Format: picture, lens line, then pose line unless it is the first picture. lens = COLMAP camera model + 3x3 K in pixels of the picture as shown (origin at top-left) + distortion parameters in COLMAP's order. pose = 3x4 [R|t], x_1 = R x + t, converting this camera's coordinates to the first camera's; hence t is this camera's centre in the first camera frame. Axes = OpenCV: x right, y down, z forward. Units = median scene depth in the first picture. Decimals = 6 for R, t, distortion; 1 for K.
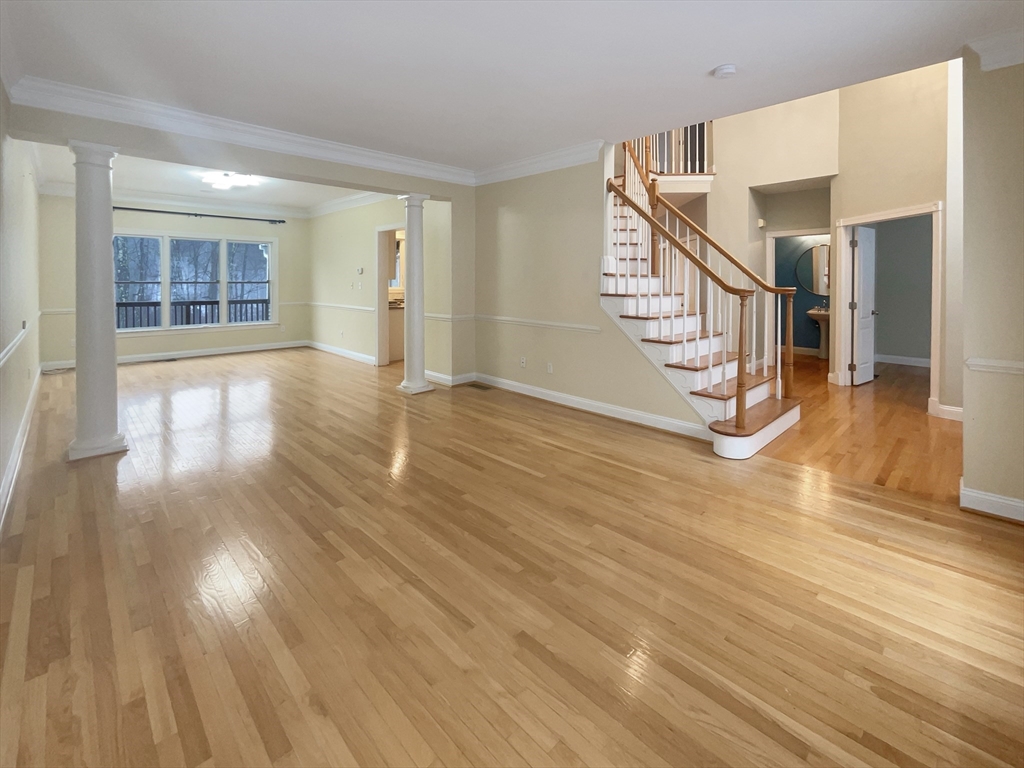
lens RADIAL K [[435.7, 0, 517.0], [0, 435.7, 364.8], [0, 0, 1]] dist [-0.000214, -0.000012]
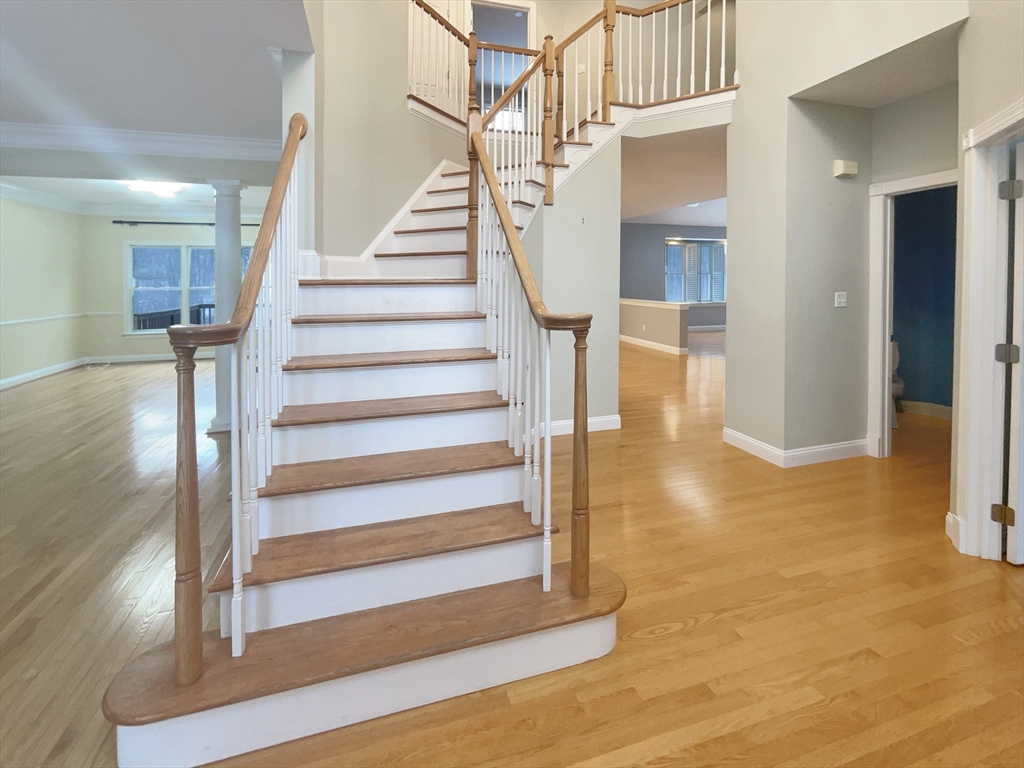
lens RADIAL K [[465.6, 0, 510.5], [0, 465.6, 366.9], [0, 0, 1]] dist [0.000290, -0.000067]
pose [[0.875703, 0.084392, -0.475417, 0.540122], [-0.092629, 0.995682, 0.006124, -0.080494], [0.473881, 0.038675, 0.879739, 0.405511]]
